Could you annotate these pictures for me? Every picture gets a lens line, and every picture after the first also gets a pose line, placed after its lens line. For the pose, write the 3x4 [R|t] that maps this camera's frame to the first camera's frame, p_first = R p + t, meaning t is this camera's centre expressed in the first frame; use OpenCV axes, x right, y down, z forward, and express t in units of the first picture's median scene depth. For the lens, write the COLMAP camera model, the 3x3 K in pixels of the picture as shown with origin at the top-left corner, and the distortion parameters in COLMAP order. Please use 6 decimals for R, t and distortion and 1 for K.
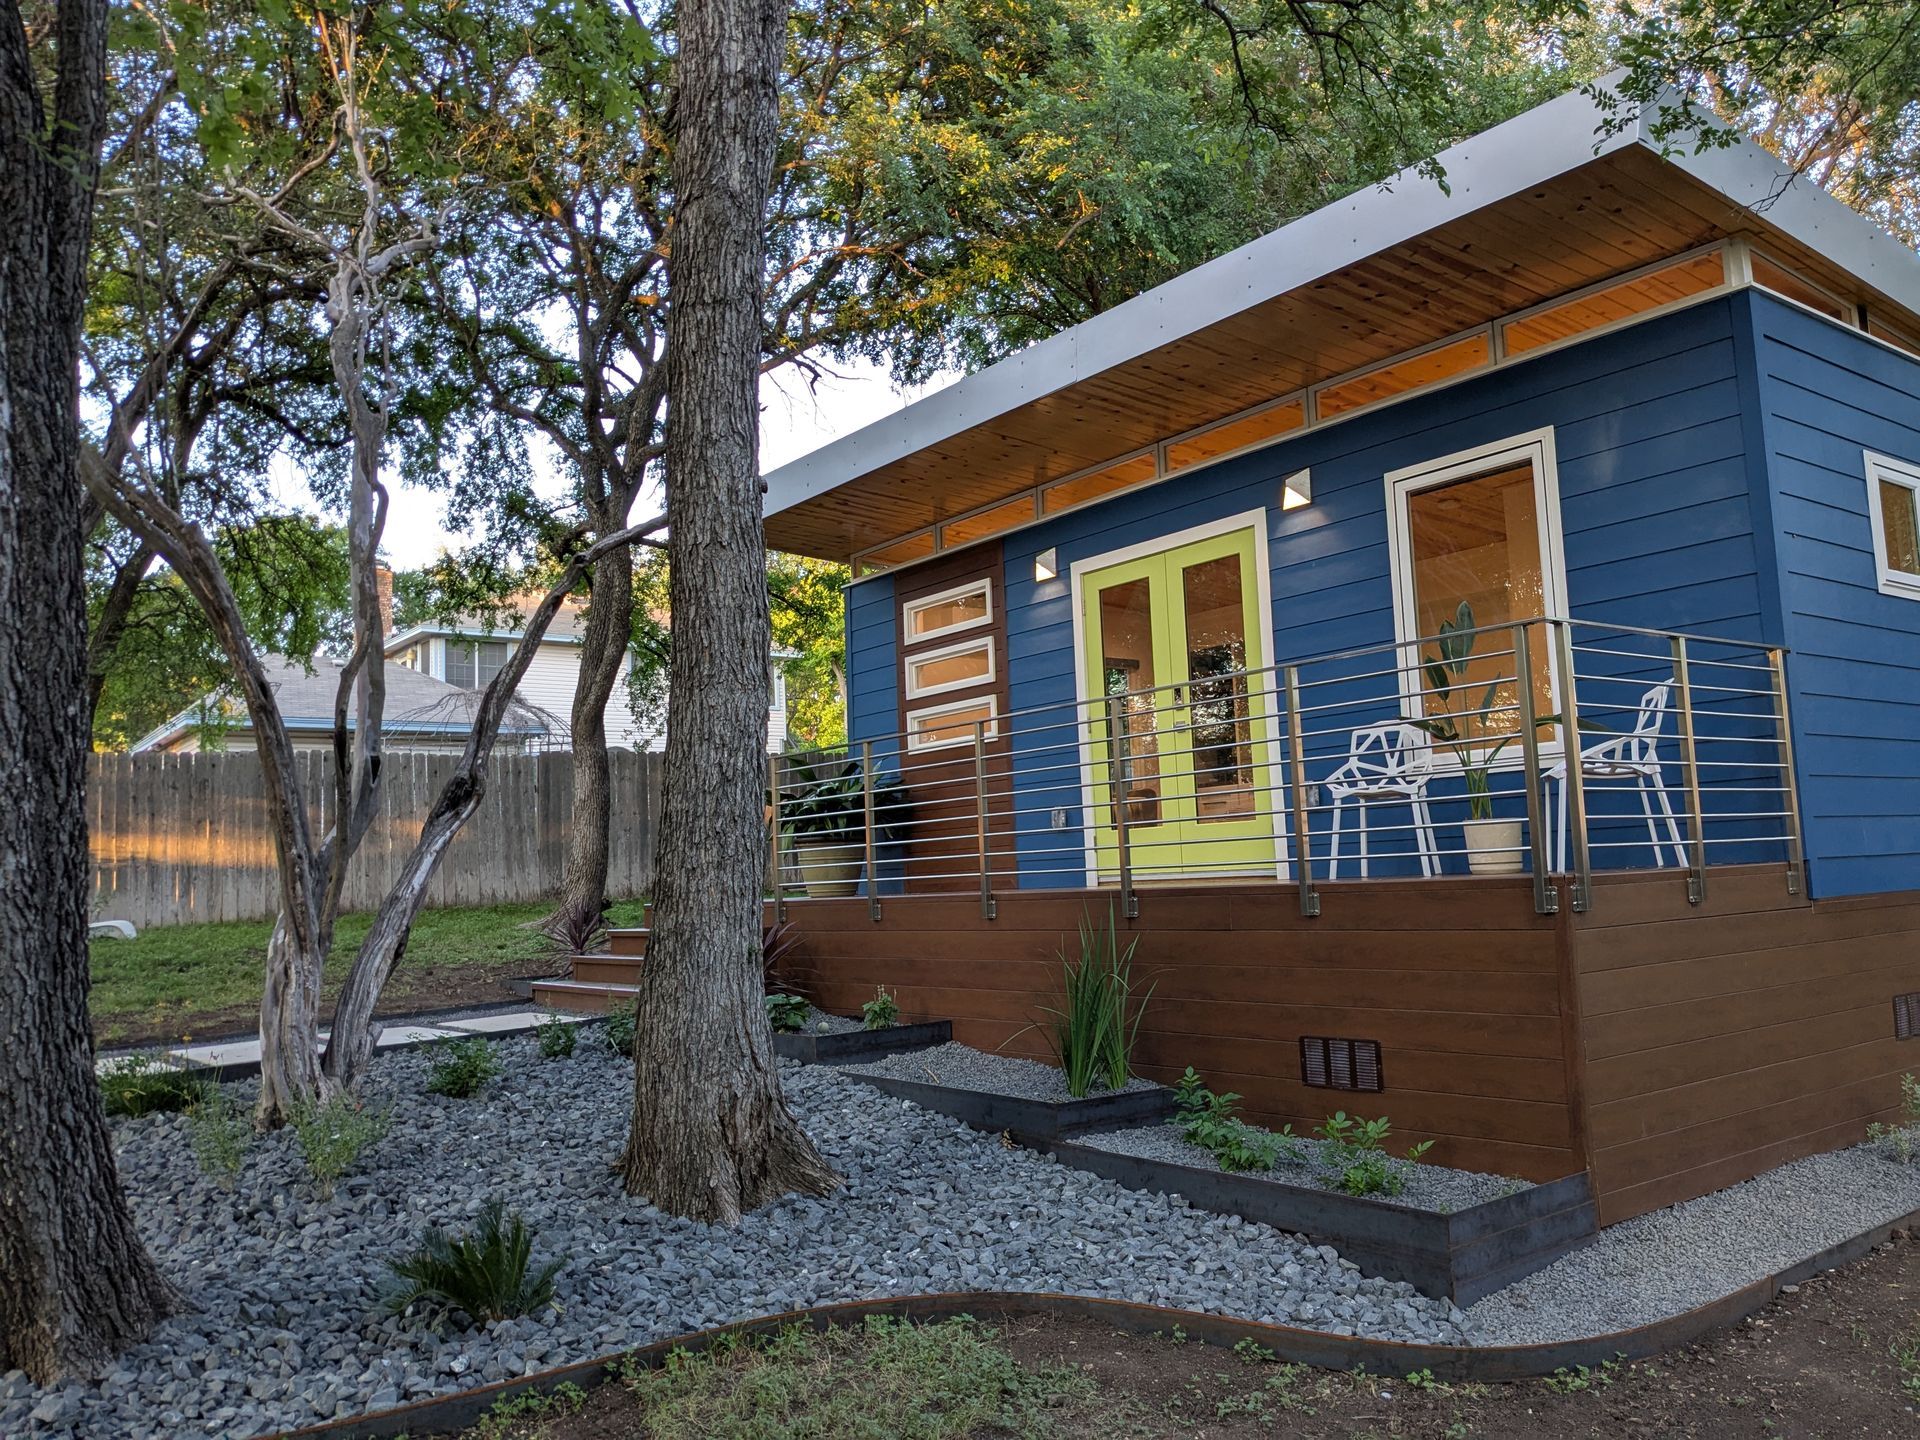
lens RADIAL K [[1488.6, 0, 989.9], [0, 1488.6, 713.1], [0, 0, 1]] dist [0.031447, -0.027243]
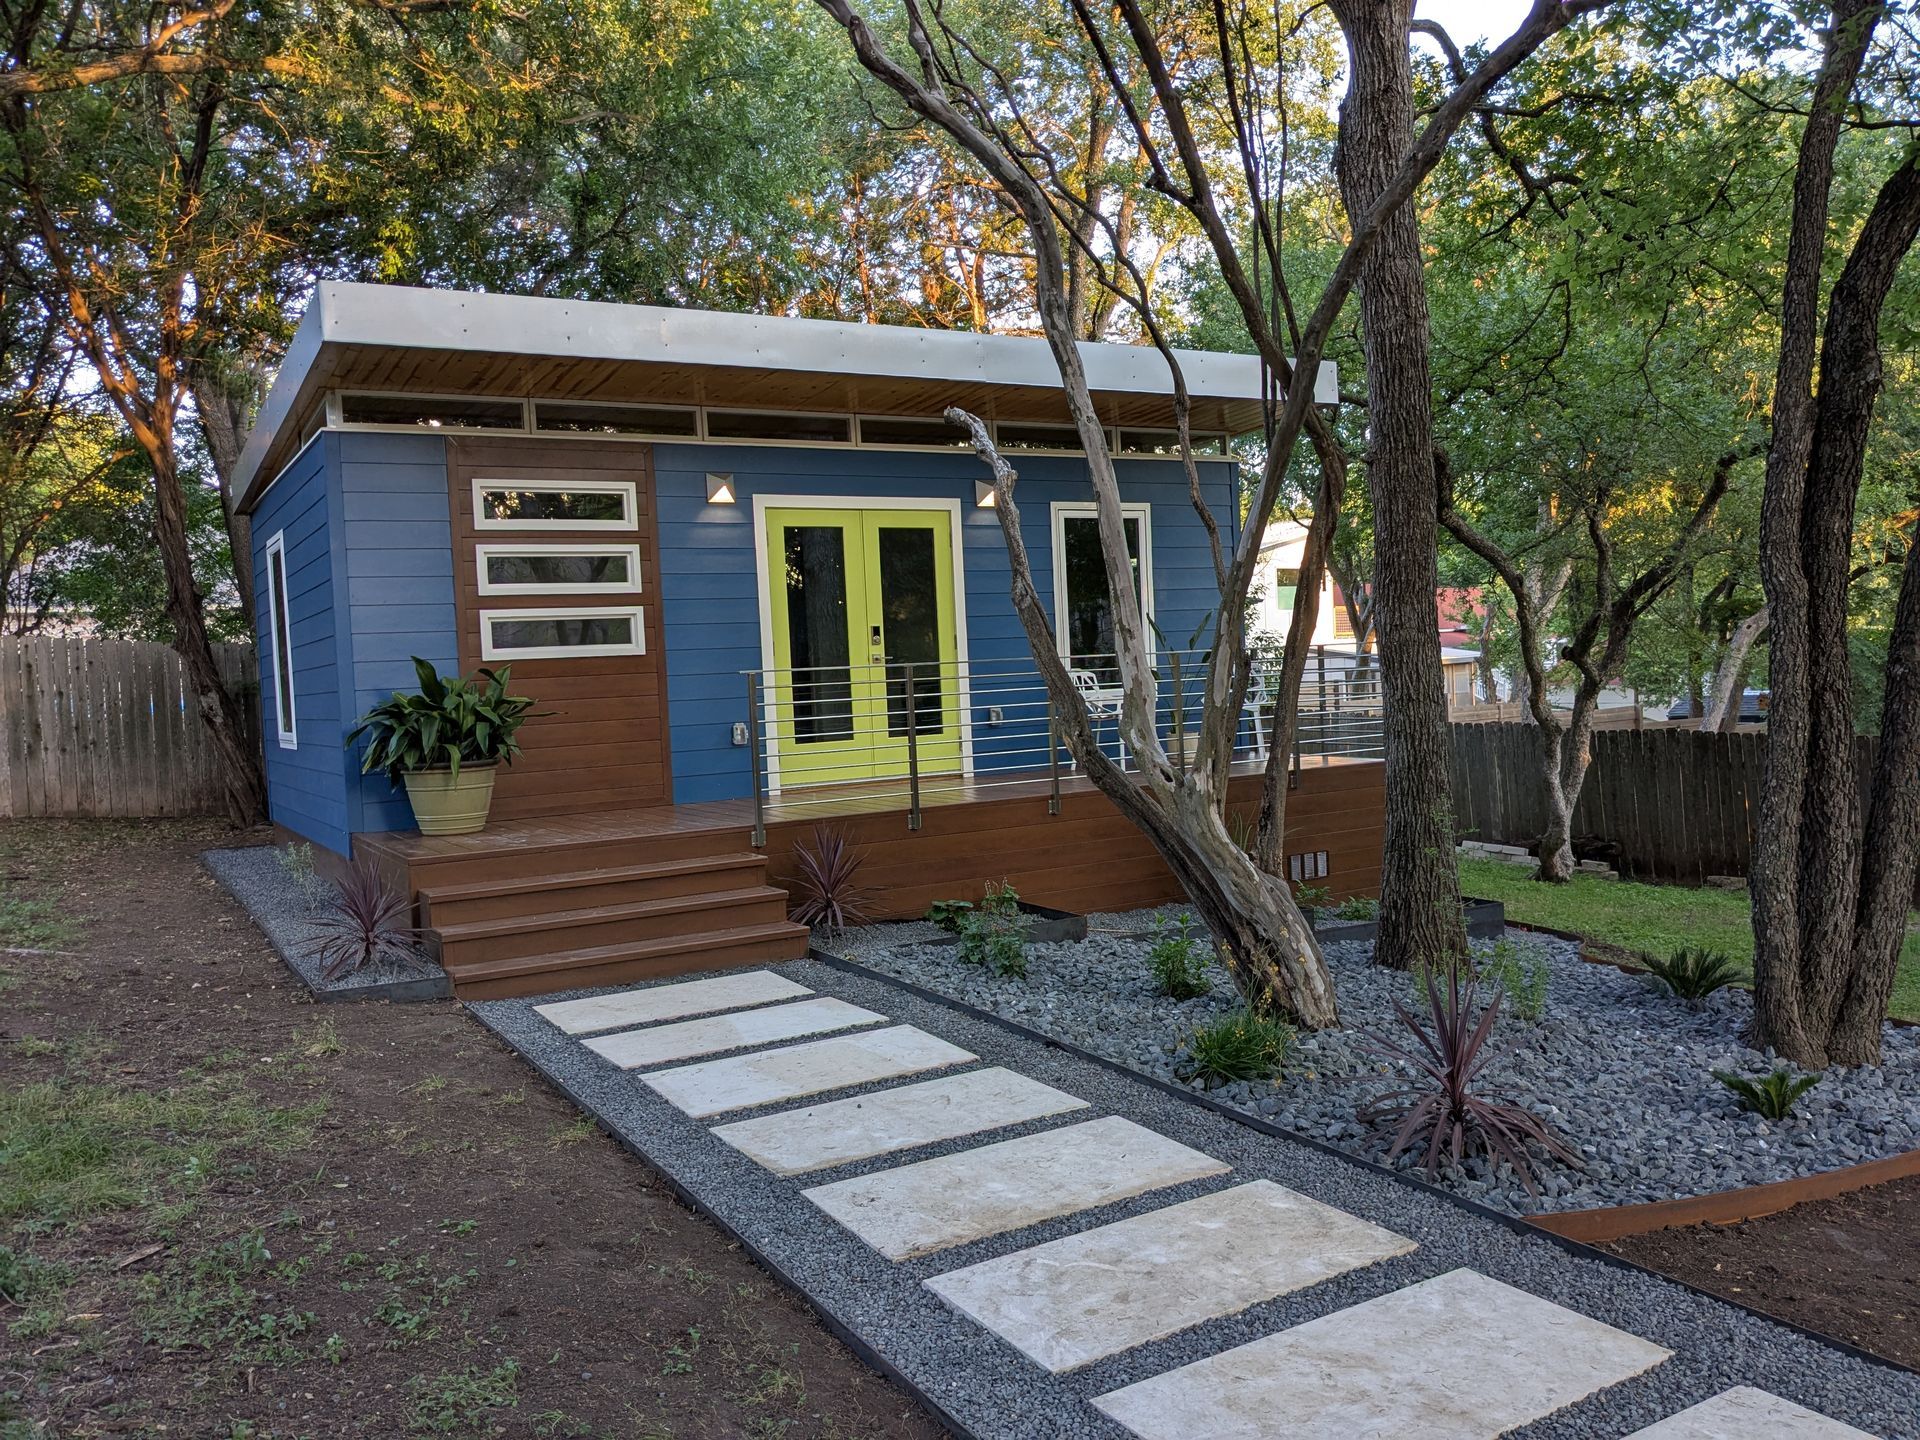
lens RADIAL K [[1488.6, 0, 971.0], [0, 1488.6, 709.7], [0, 0, 1]] dist [0.031447, -0.027243]
pose [[0.129460, 0.012968, 0.991500, -1.144109], [-0.061674, 0.998084, -0.005002, 0.056502], [-0.989665, -0.060503, 0.130012, 0.814468]]
